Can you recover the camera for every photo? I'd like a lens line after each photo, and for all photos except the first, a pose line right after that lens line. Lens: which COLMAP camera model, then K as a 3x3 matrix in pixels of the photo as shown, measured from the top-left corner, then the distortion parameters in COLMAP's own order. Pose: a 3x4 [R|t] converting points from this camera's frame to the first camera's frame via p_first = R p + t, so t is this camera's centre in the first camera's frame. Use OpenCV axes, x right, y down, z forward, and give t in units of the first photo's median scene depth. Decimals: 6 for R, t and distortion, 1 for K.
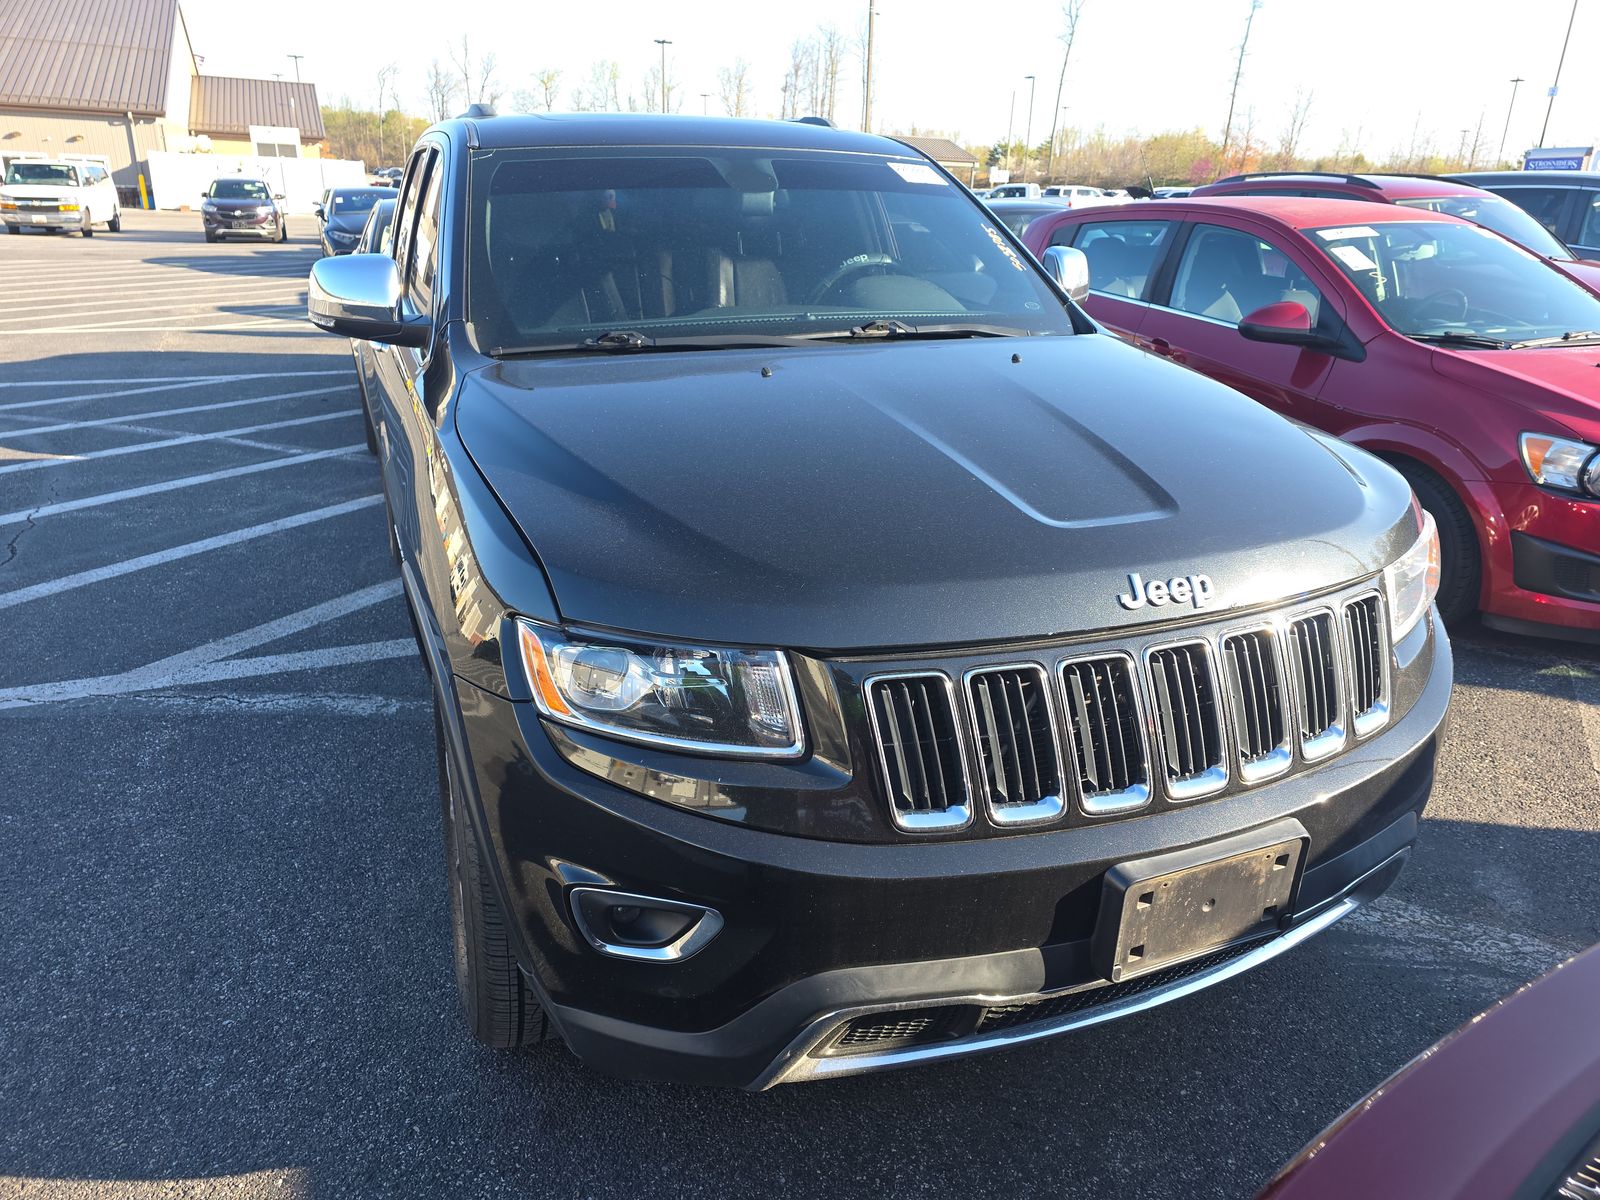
lens RADIAL K [[1086.2, 0, 798.0], [0, 1086.2, 586.4], [0, 0, 1]] dist [0.046137, -0.030556]
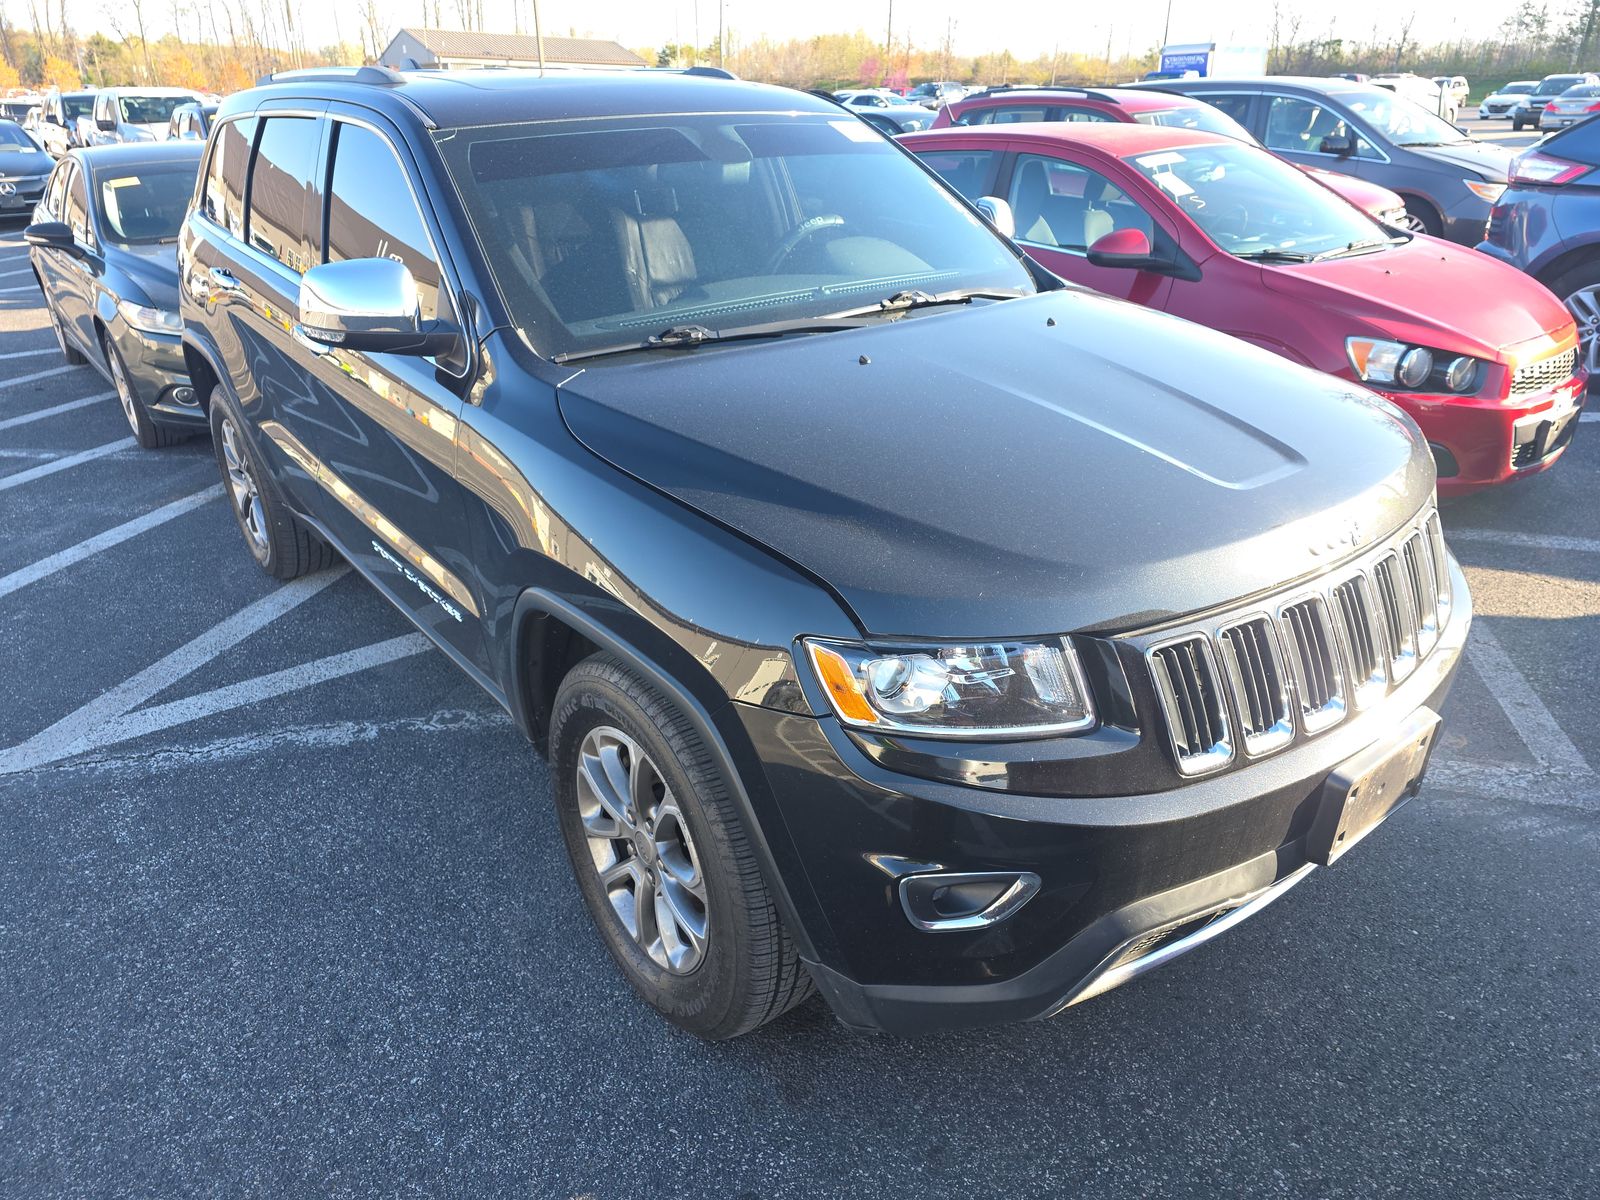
lens RADIAL K [[1095.3, 0, 800.0], [0, 1095.3, 600.0], [0, 0, 1]] dist [0.029330, -0.004900]
pose [[0.961438, -0.139052, 0.237278, -0.231708], [0.119241, 0.988216, 0.095968, -0.049903], [-0.247827, -0.063974, 0.966690, -0.002719]]
